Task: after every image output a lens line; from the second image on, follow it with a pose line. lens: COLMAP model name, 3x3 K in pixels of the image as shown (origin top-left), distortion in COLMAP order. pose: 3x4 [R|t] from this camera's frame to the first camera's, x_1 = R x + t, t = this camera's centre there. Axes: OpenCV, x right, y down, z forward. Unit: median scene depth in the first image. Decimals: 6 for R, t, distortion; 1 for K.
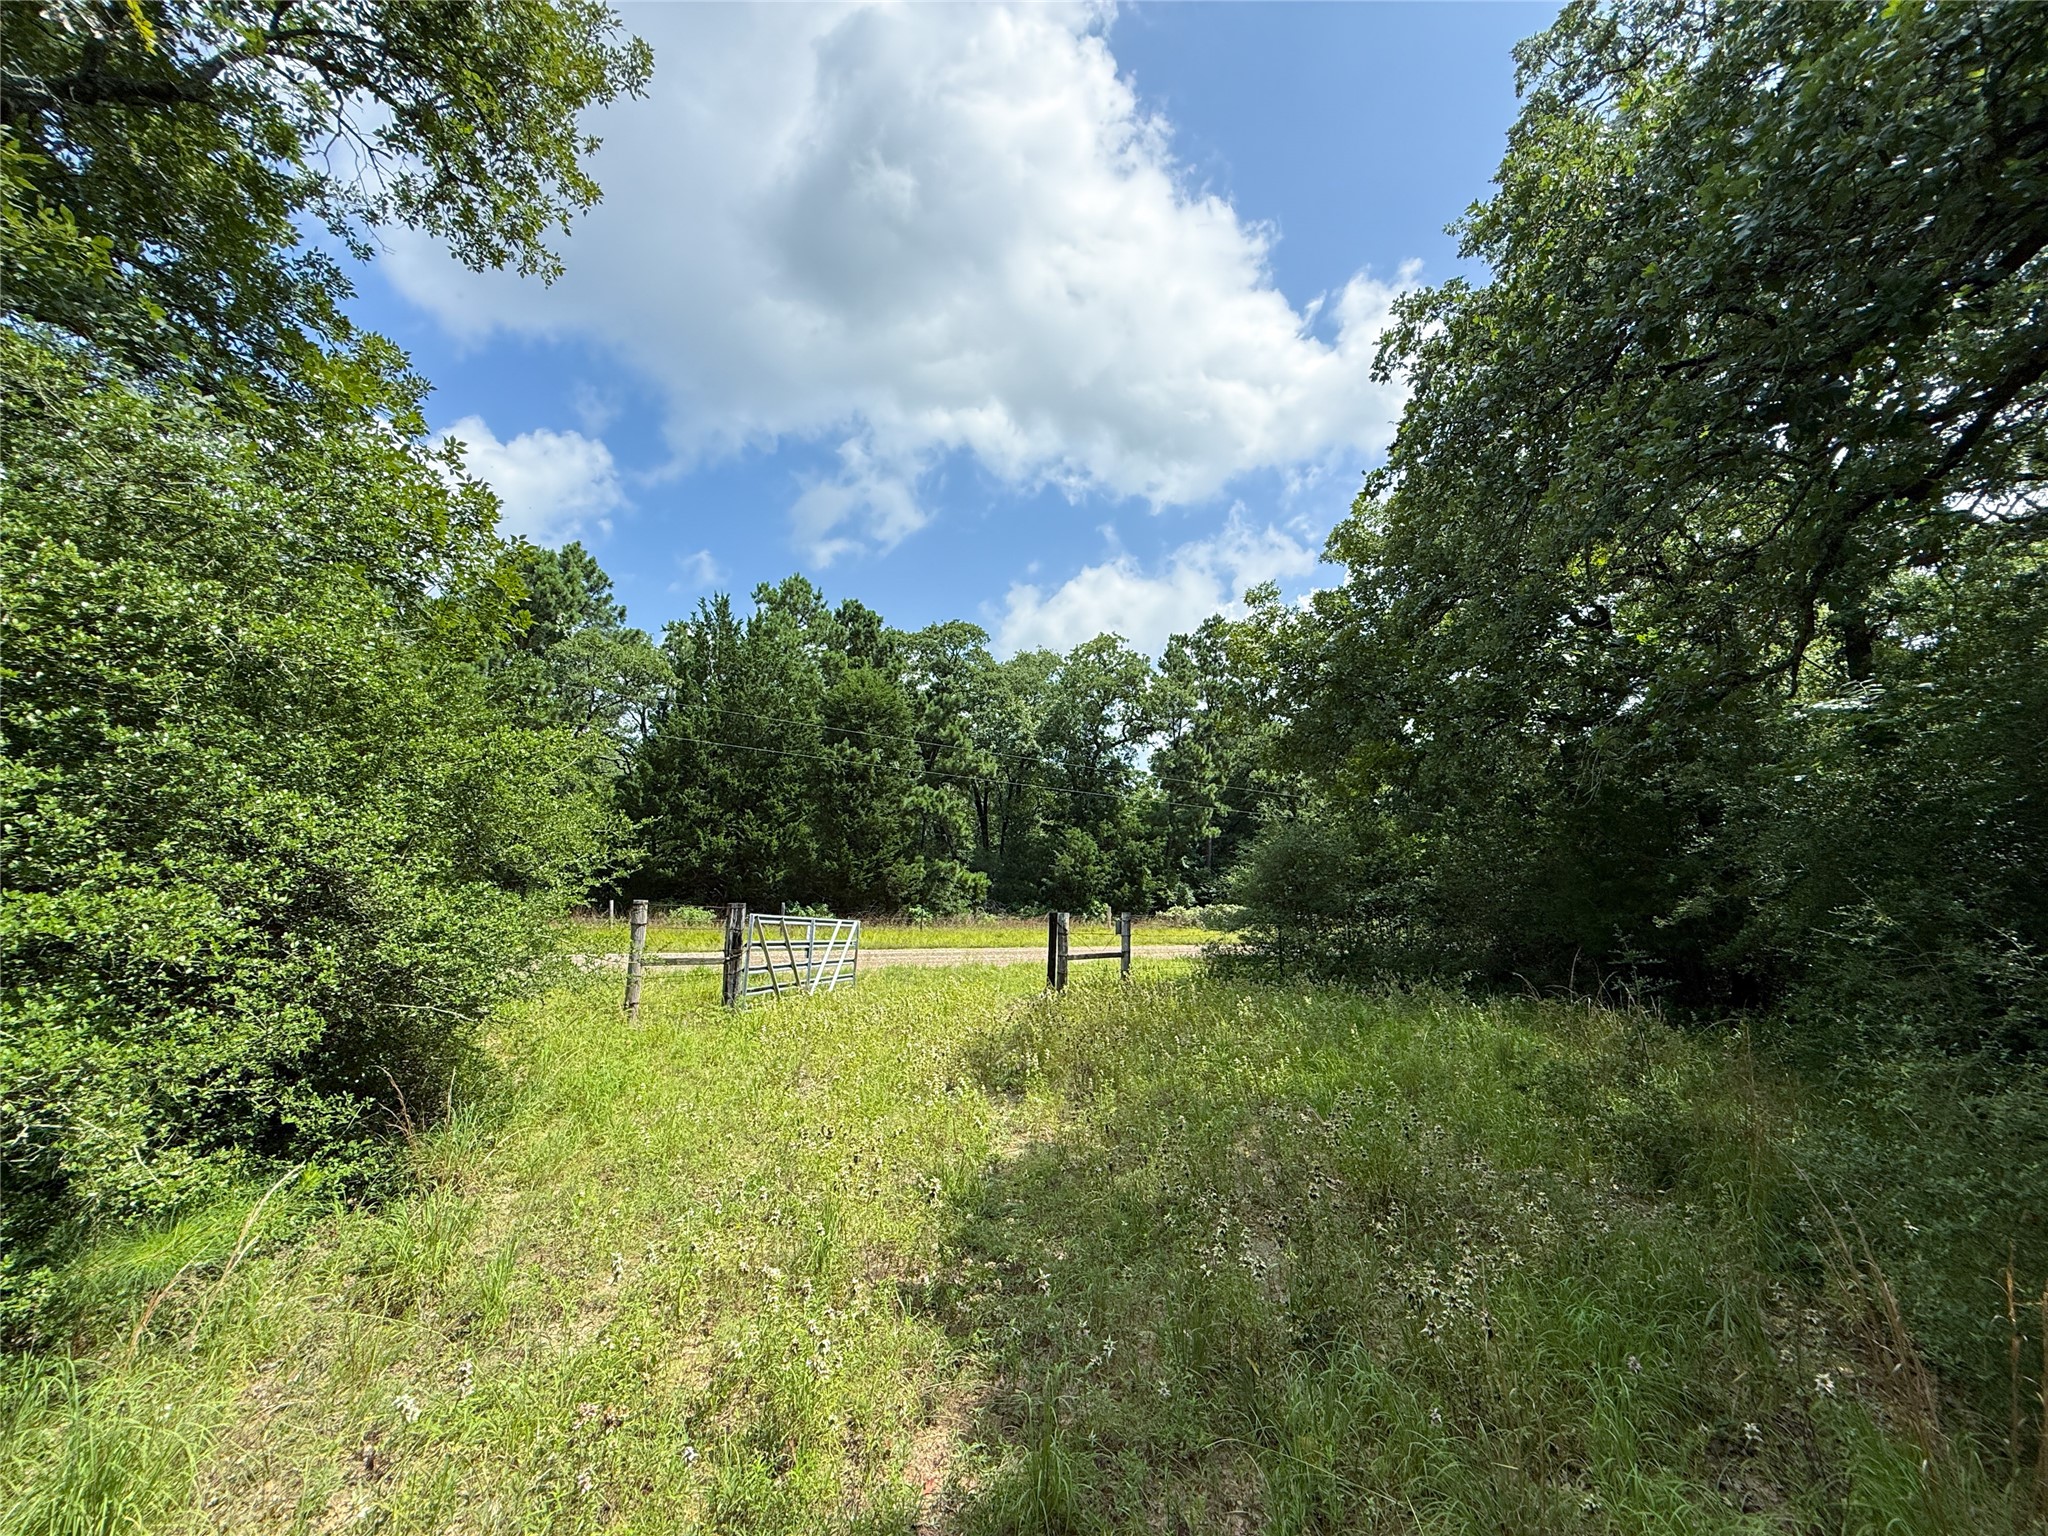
lens RADIAL K [[832.0, 0, 1021.6], [0, 832.0, 770.7], [0, 0, 1]] dist [0.001397, 0.000245]
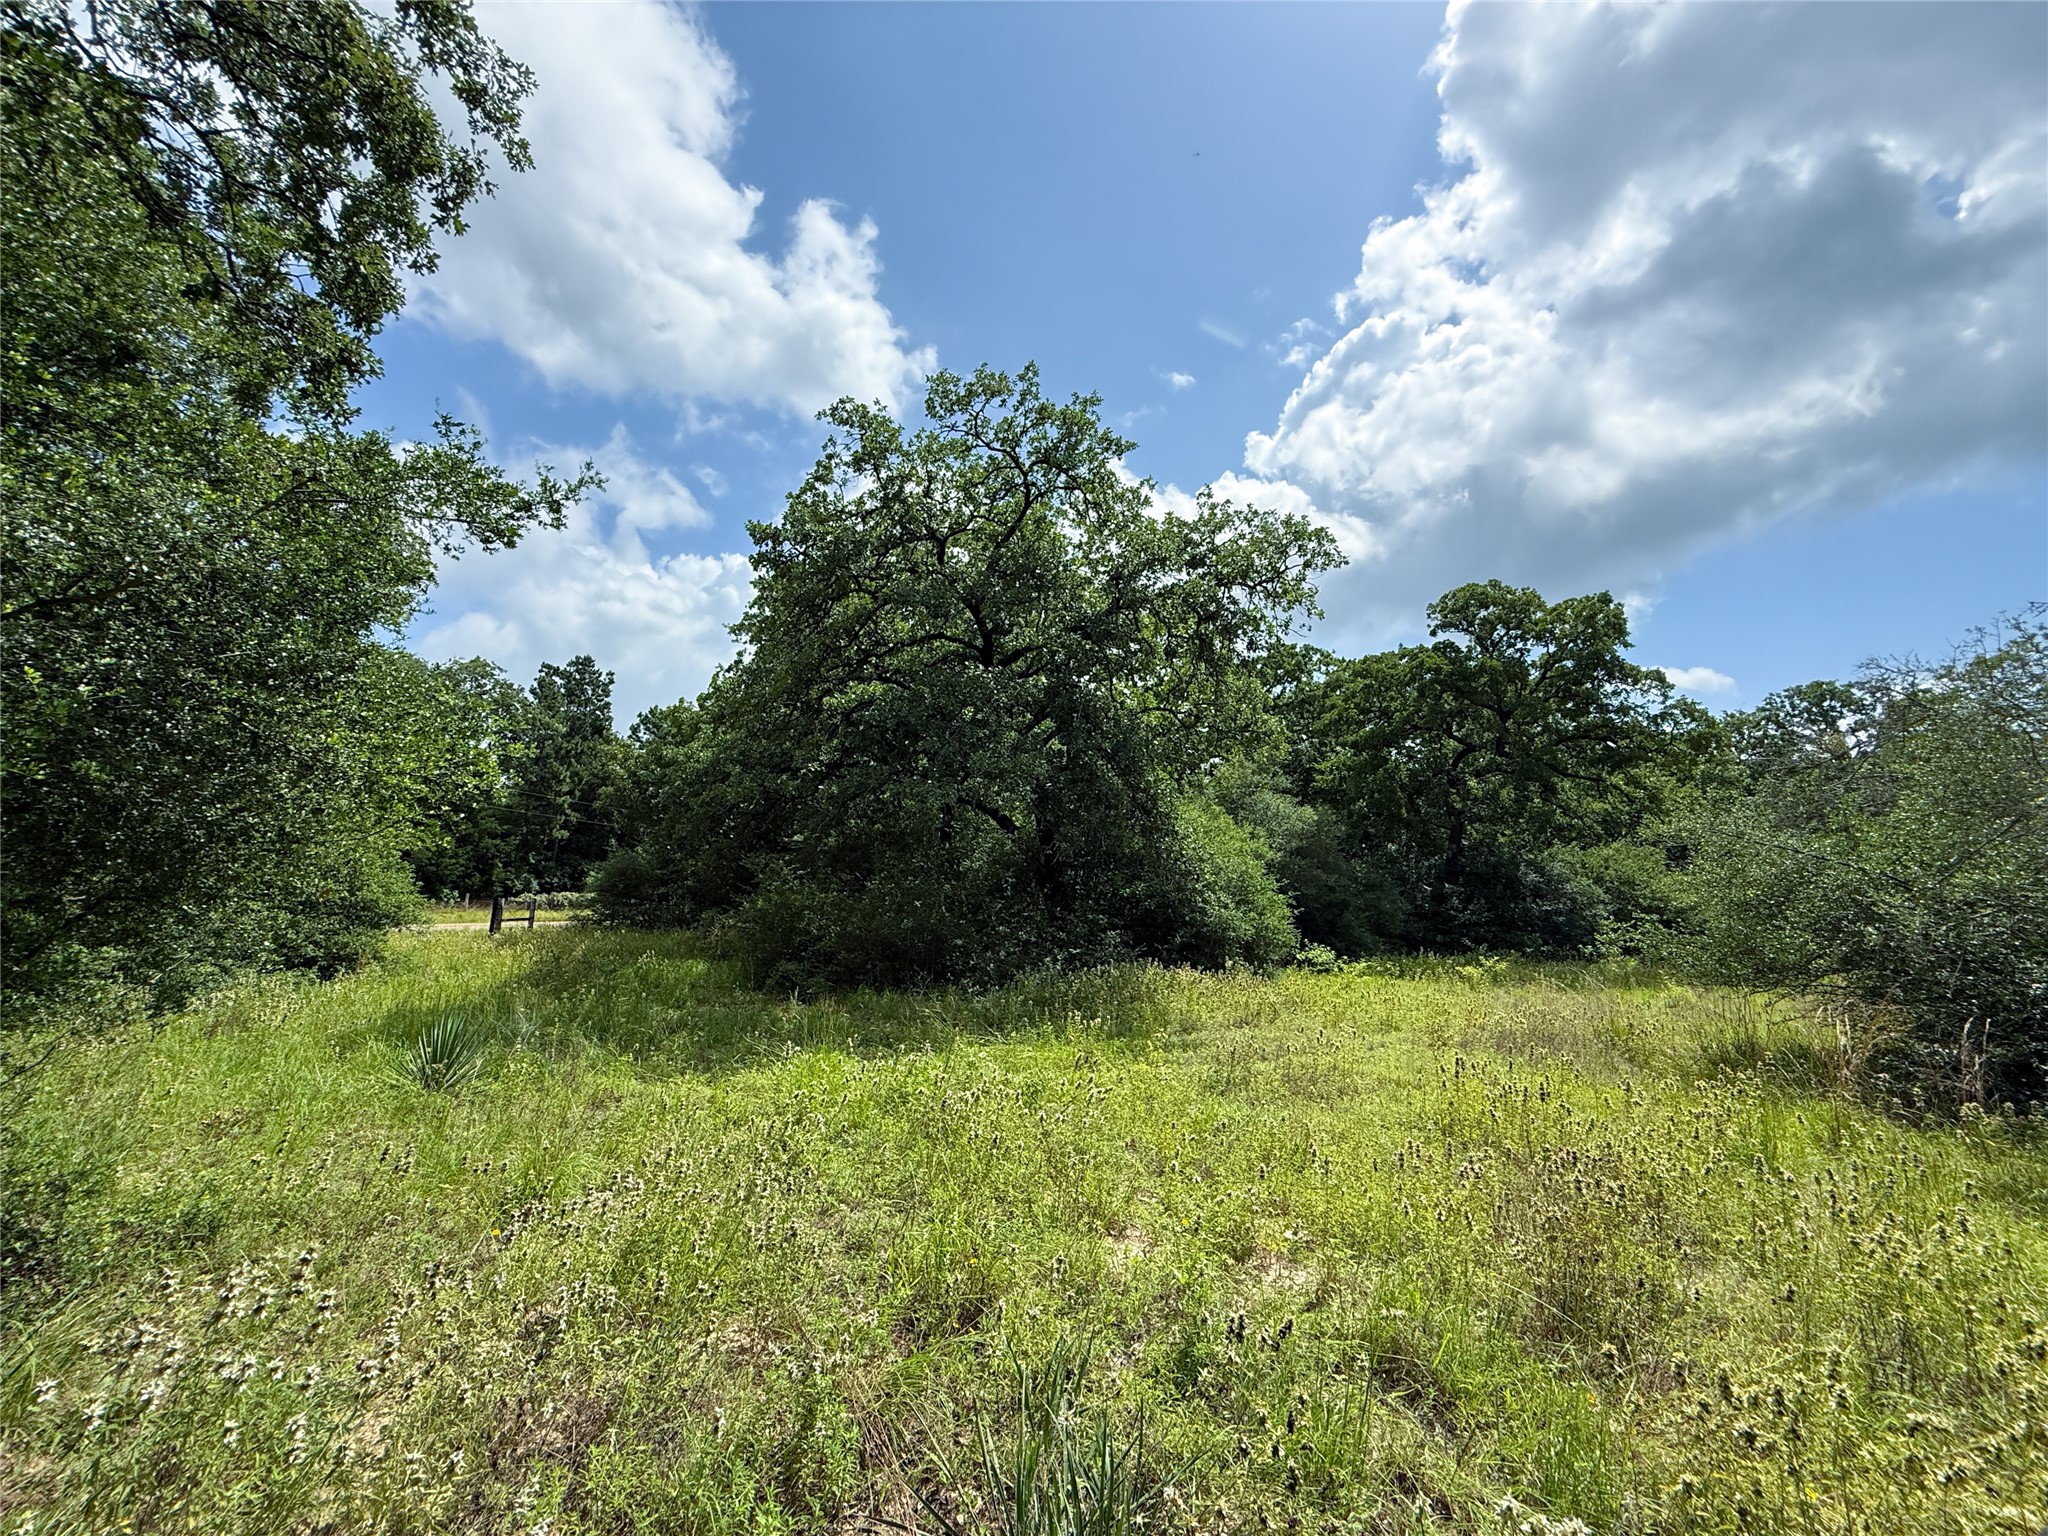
lens RADIAL K [[832.0, 0, 1019.4], [0, 832.0, 770.1], [0, 0, 1]] dist [0.001397, 0.000245]
pose [[0.729736, 0.107439, 0.675235, -0.123775], [-0.118054, 0.992543, -0.030345, -0.065179], [-0.673461, -0.057570, 0.736978, -0.379570]]
